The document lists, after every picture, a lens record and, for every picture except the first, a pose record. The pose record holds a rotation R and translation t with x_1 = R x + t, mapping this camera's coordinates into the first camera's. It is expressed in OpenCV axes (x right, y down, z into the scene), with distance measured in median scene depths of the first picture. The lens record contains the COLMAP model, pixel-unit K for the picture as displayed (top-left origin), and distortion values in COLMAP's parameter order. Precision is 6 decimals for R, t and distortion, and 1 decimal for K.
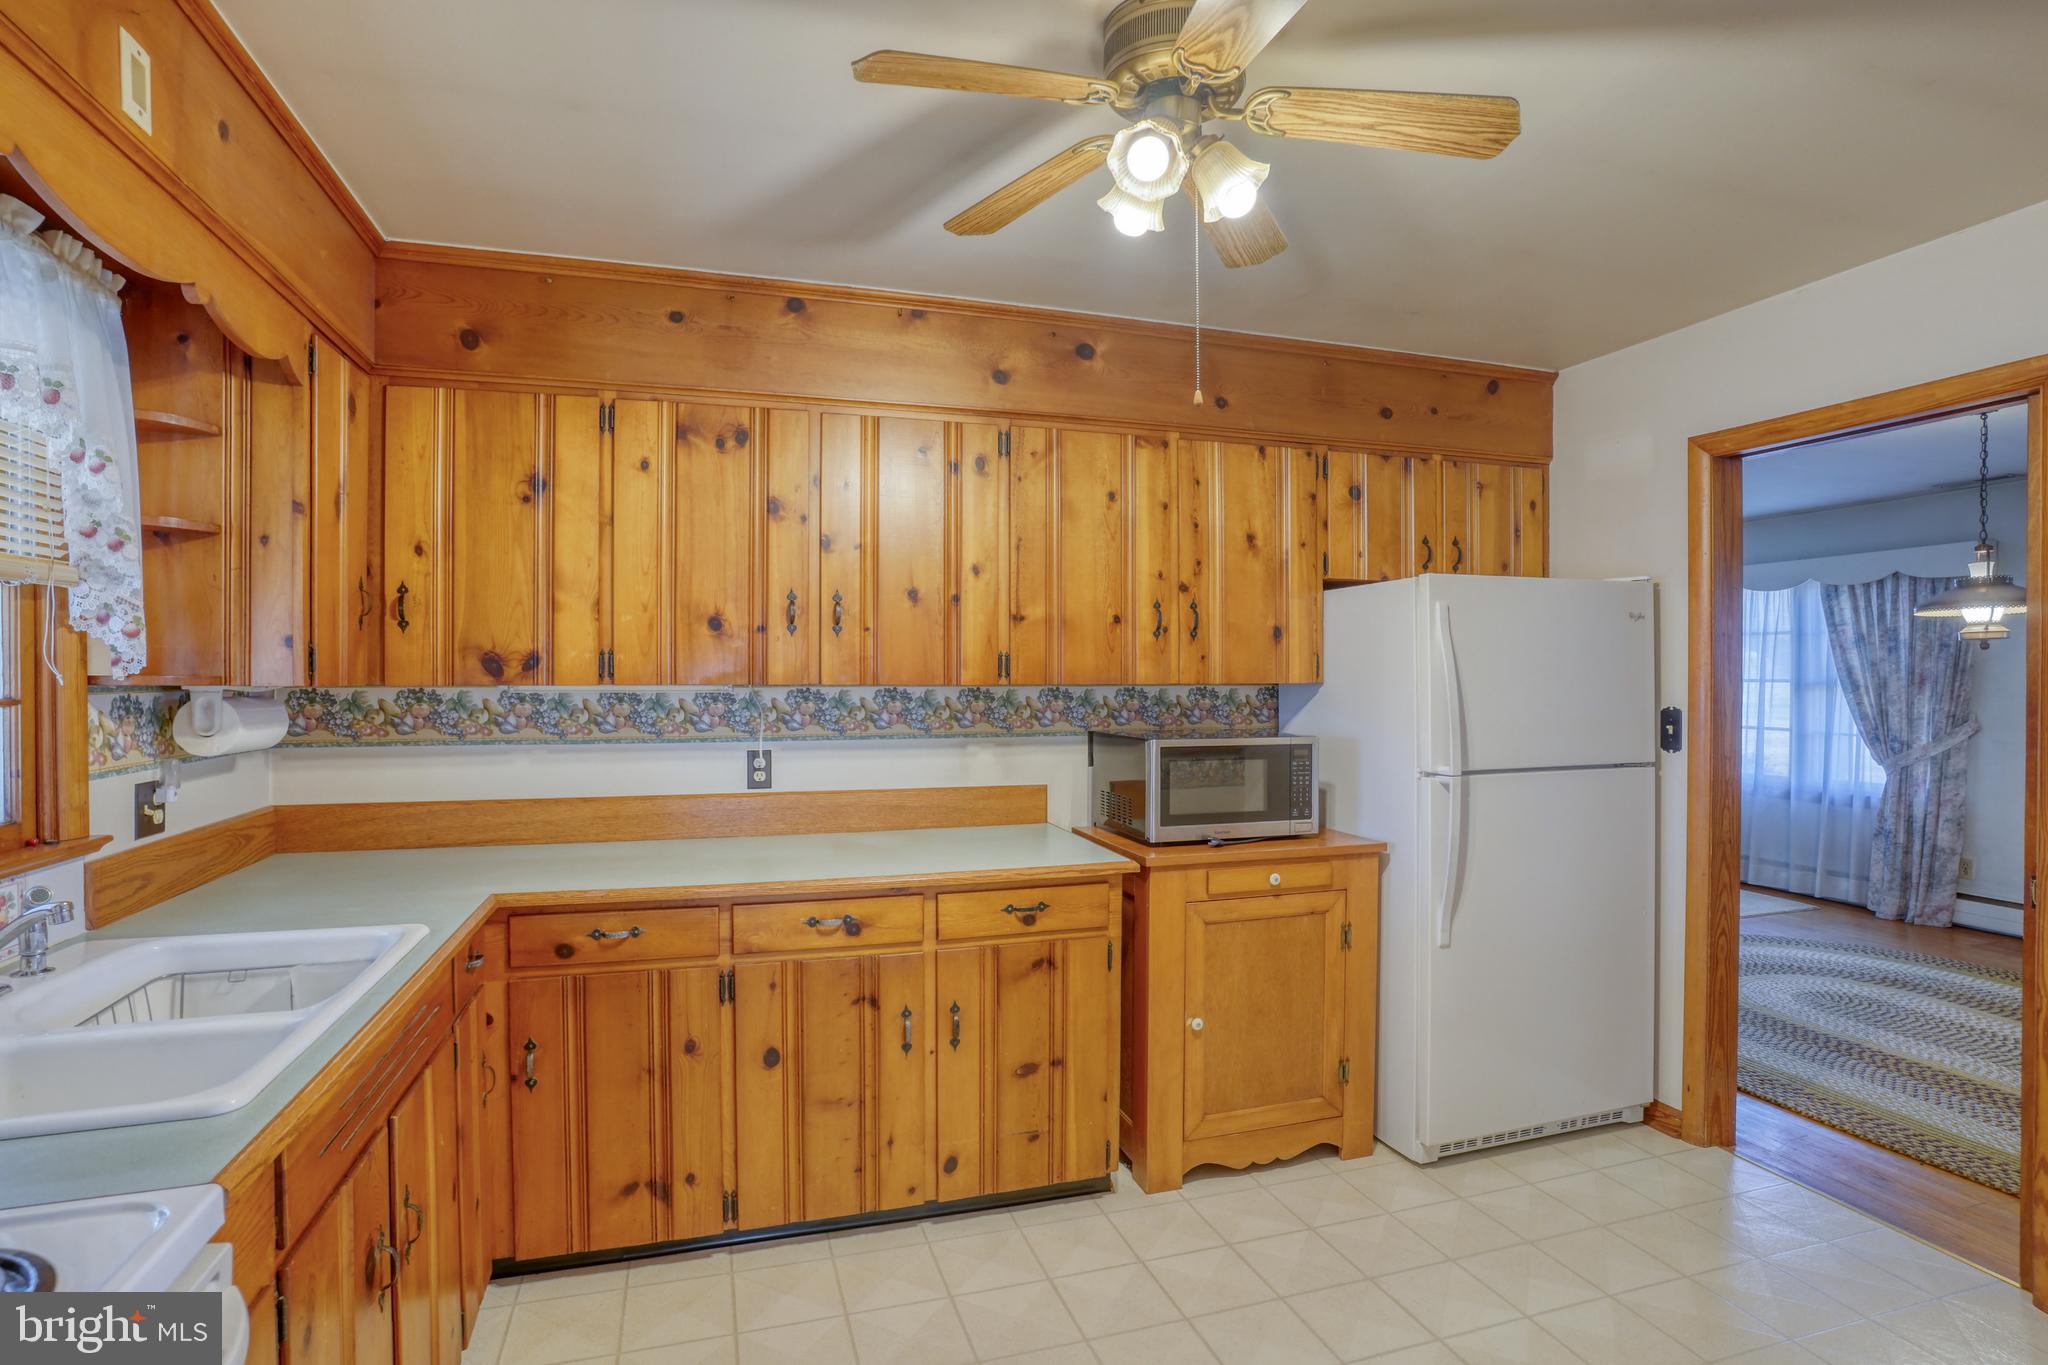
lens RADIAL K [[1030.6, 0, 1011.6], [0, 1030.6, 683.6], [0, 0, 1]] dist [-0.082833, 0.038265]
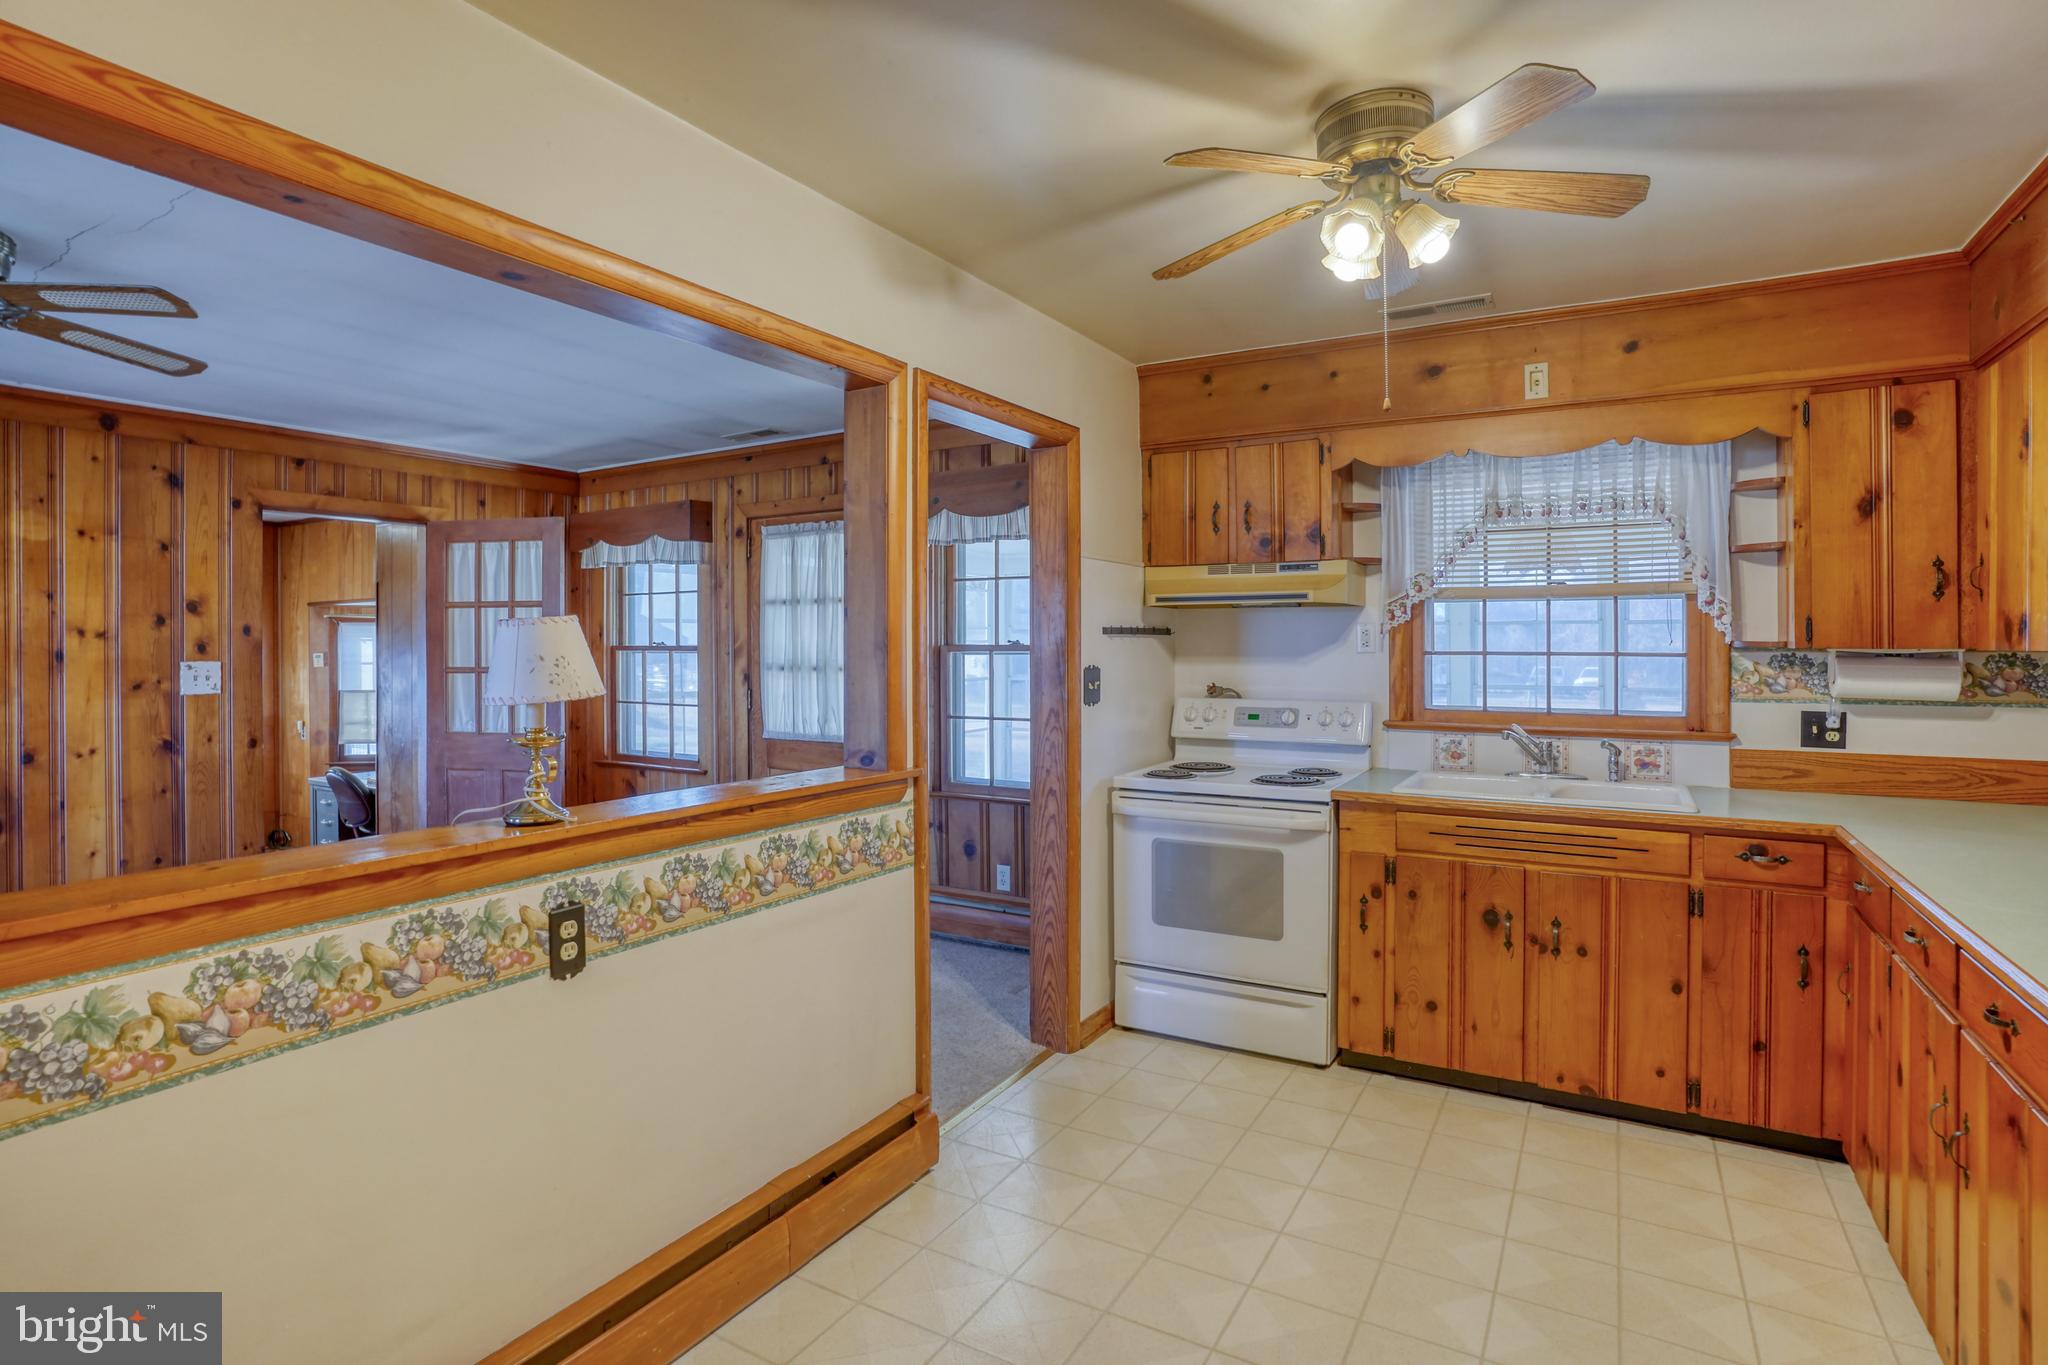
lens RADIAL K [[997.2, 0, 1013.6], [0, 997.2, 647.3], [0, 0, 1]] dist [-0.000108, -0.000155]
pose [[-0.740885, 0.002454, -0.671628, 0.726574], [-0.005564, 0.999937, 0.009792, -0.004700], [0.671609, 0.010991, -0.740824, 0.890220]]
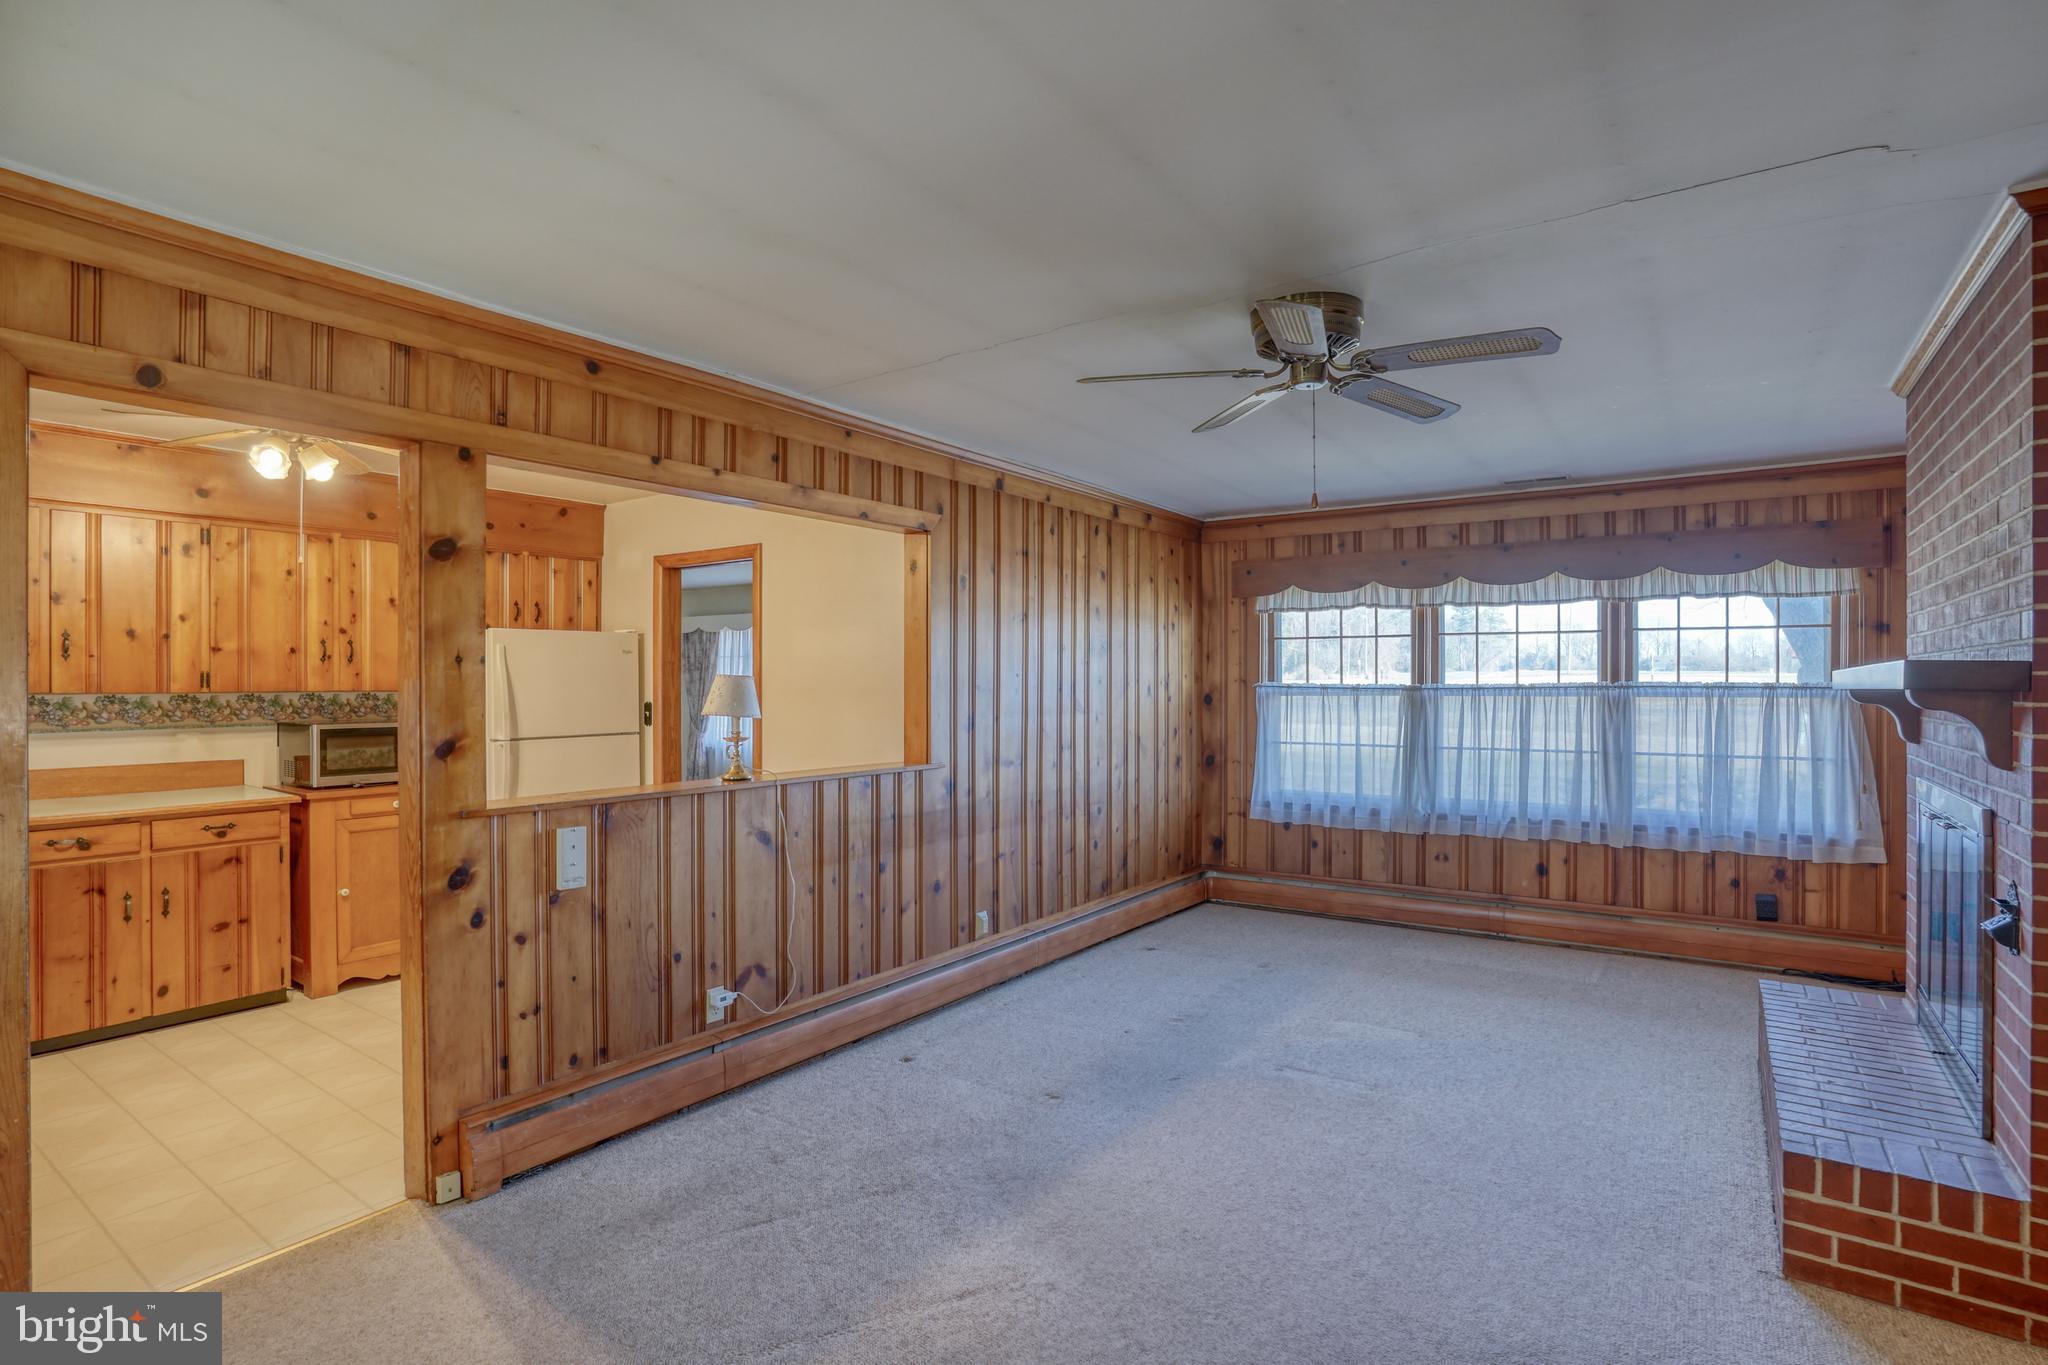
lens RADIAL K [[1059.0, 0, 1024.9], [0, 1059.0, 679.3], [0, 0, 1]] dist [-0.079511, 0.035898]
pose [[0.802954, -0.001152, 0.596040, 0.064597], [0.007085, 0.999946, -0.007613, 0.002030], [-0.595999, 0.010336, 0.802918, -0.922166]]
